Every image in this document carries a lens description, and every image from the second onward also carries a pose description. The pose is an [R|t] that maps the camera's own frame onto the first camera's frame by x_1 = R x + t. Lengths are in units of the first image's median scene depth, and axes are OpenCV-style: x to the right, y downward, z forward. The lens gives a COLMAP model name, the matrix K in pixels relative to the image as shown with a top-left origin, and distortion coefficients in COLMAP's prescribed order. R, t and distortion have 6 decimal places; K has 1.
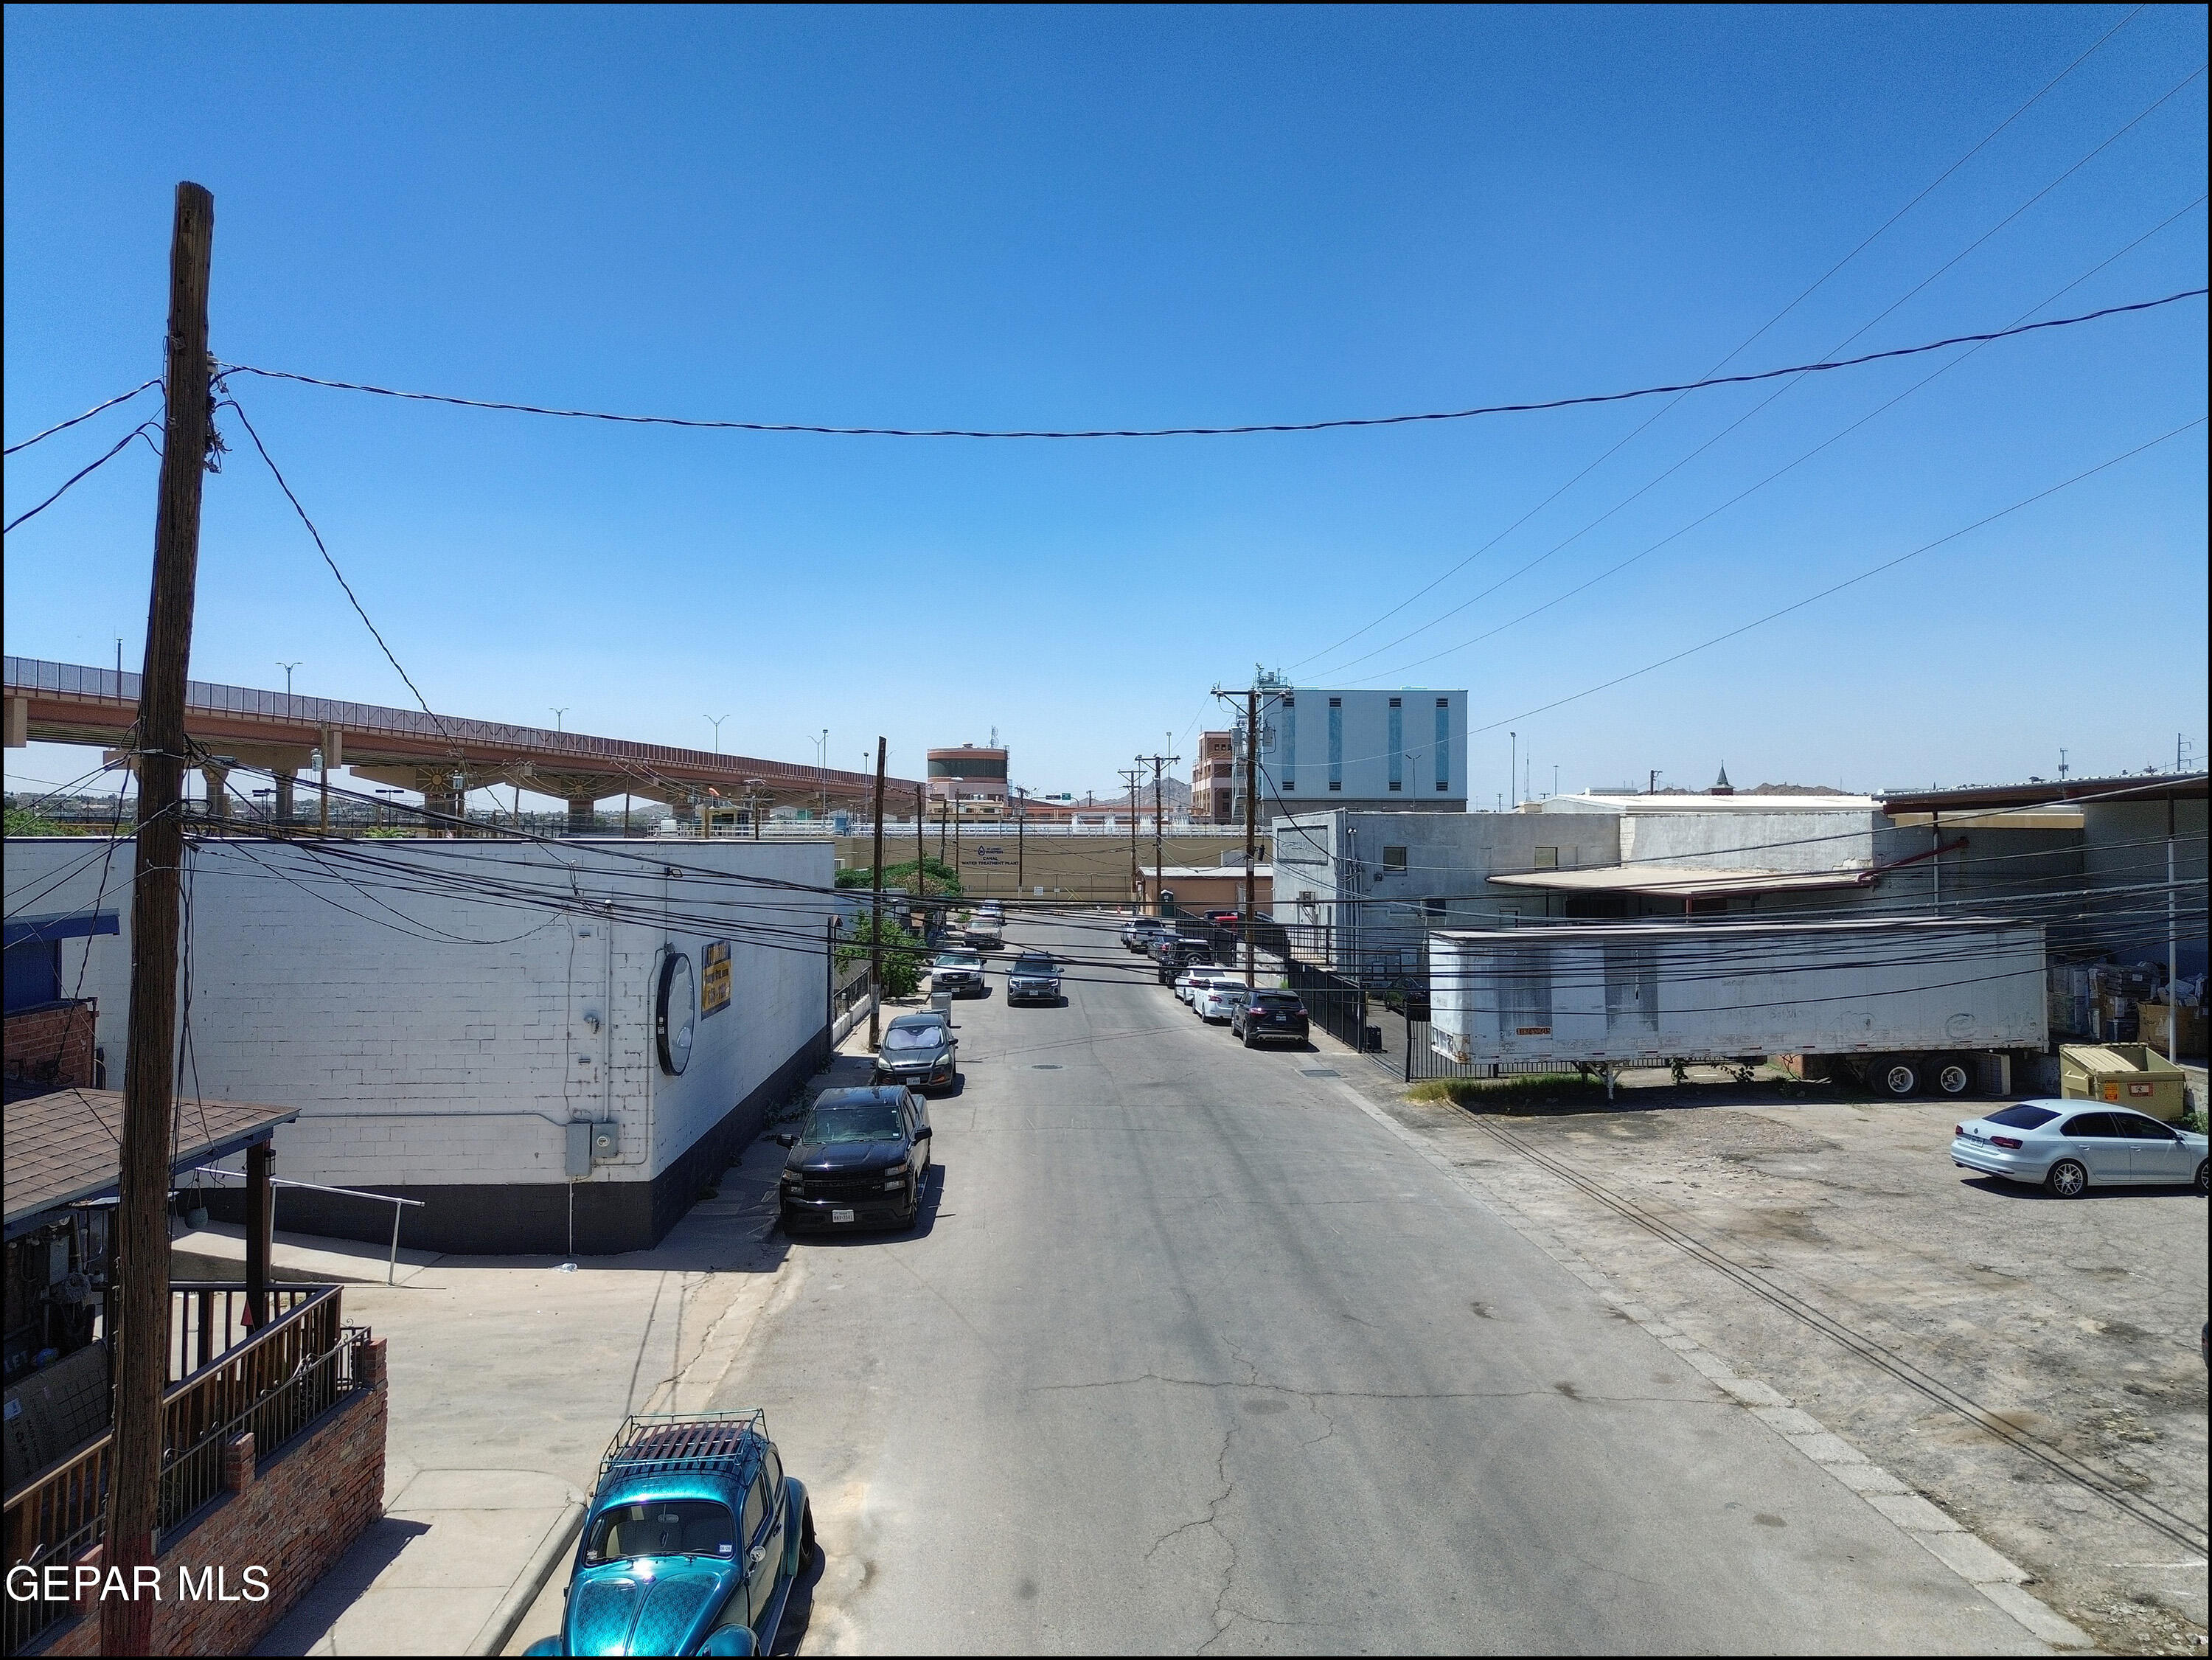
lens RADIAL K [[1576.1, 0, 1123.8], [0, 1576.1, 836.6], [0, 0, 1]] dist [0.054197, -0.041259]
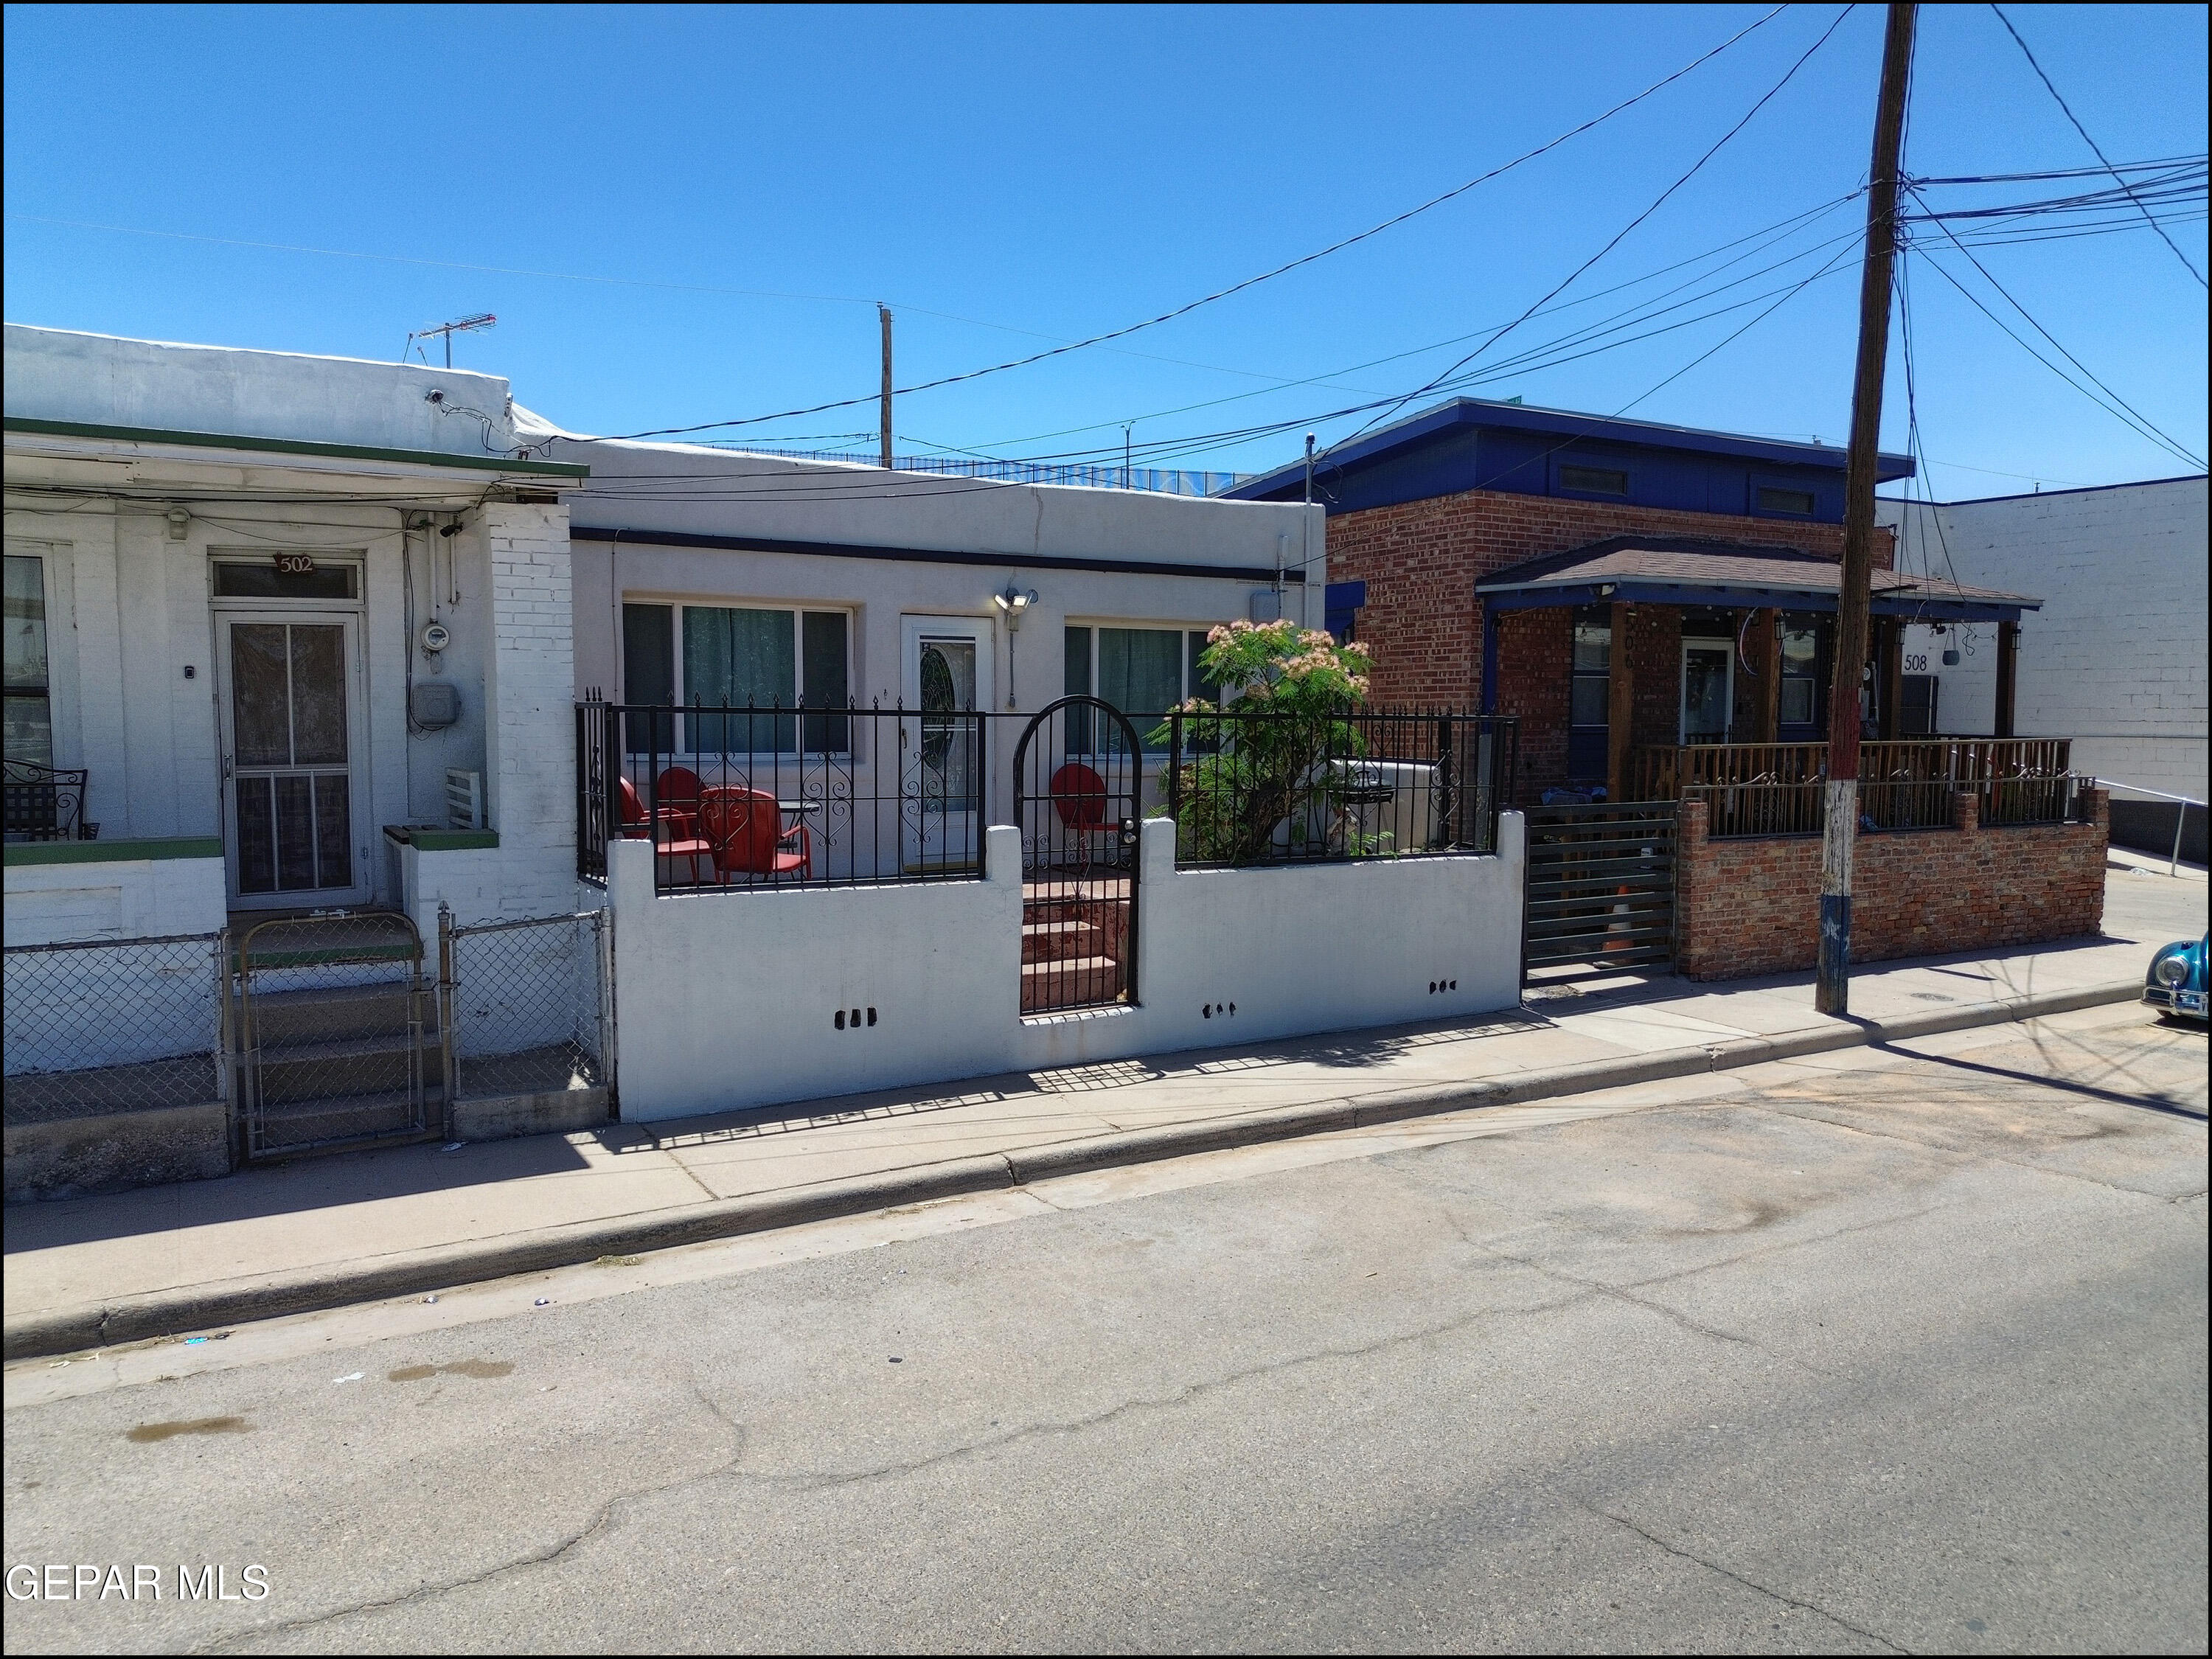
lens RADIAL K [[1576.0, 0, 1110.2], [0, 1576.0, 830.1], [0, 0, 1]] dist [0.054197, -0.041259]
pose [[0.466097, 0.065048, -0.882339, 0.187173], [0.003830, 0.997136, 0.075534, 0.188736], [0.884725, -0.038586, 0.464513, -0.165579]]
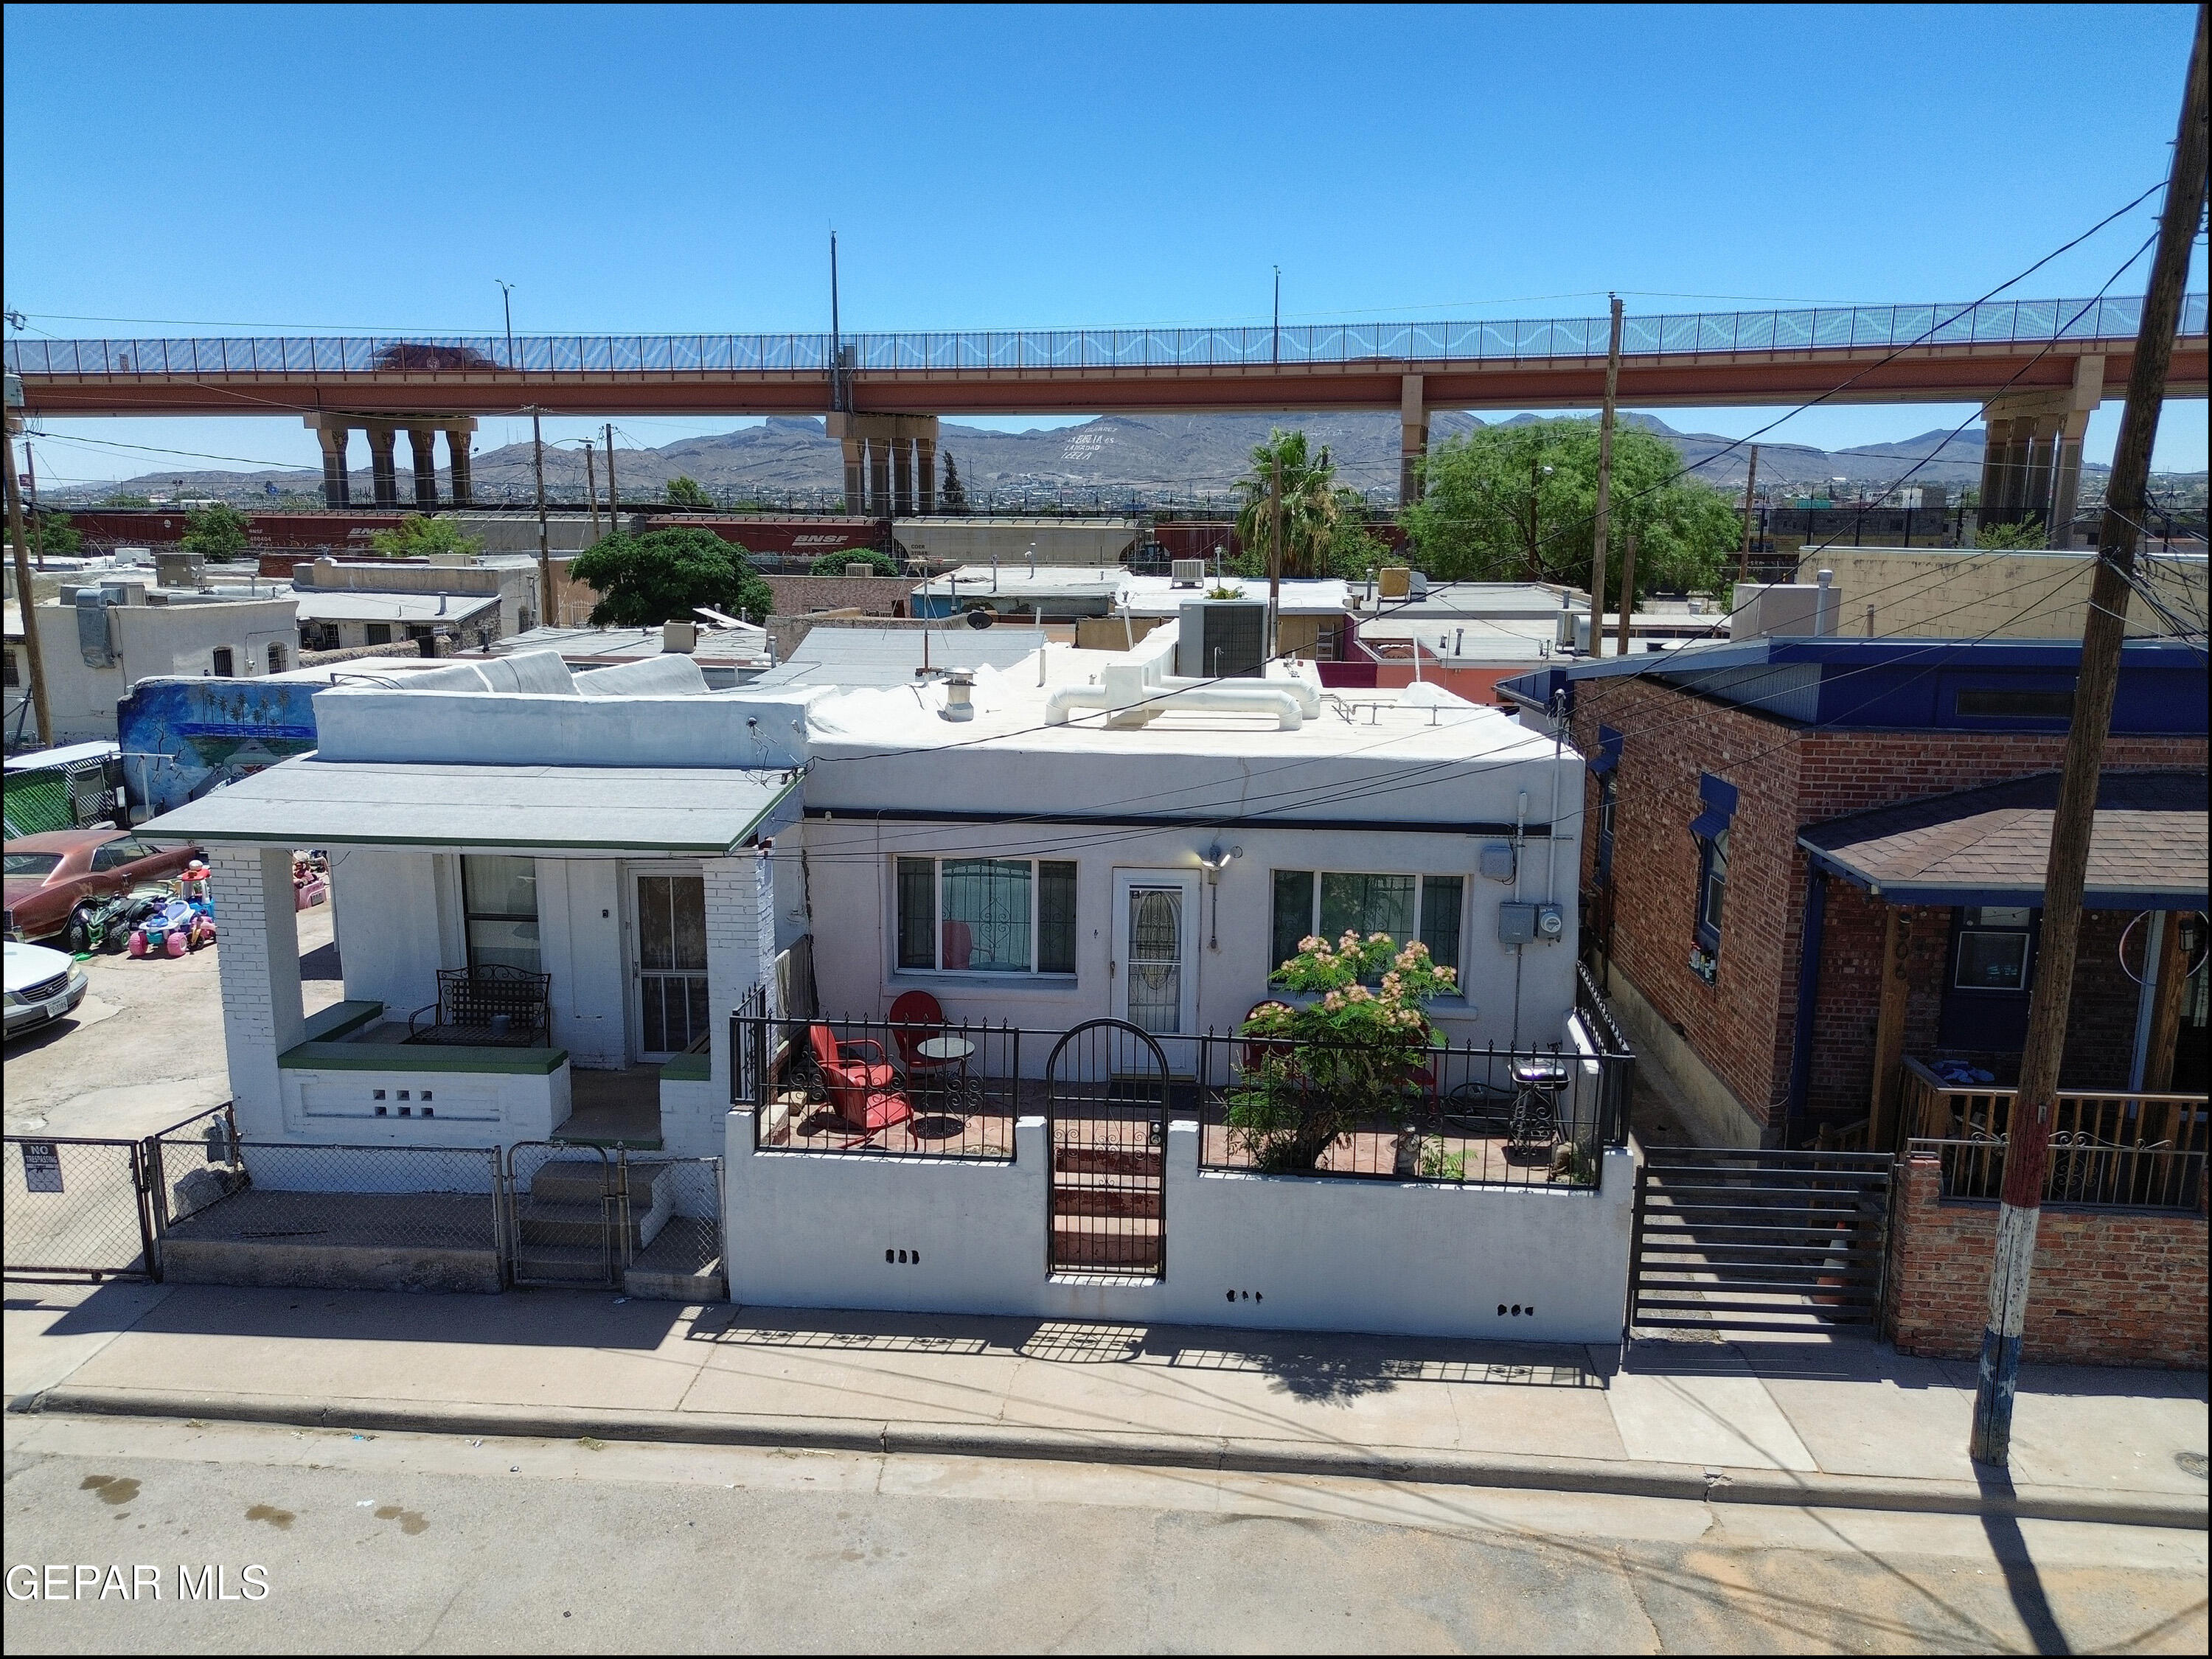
lens RADIAL K [[1576.0, 0, 1114.2], [0, 1576.0, 830.4], [0, 0, 1]] dist [0.054197, -0.041259]
pose [[-0.130951, 0.178382, -0.975209, 0.310130], [-0.003094, 0.983601, 0.180332, -0.011603], [0.991384, 0.026632, -0.128252, 0.169302]]
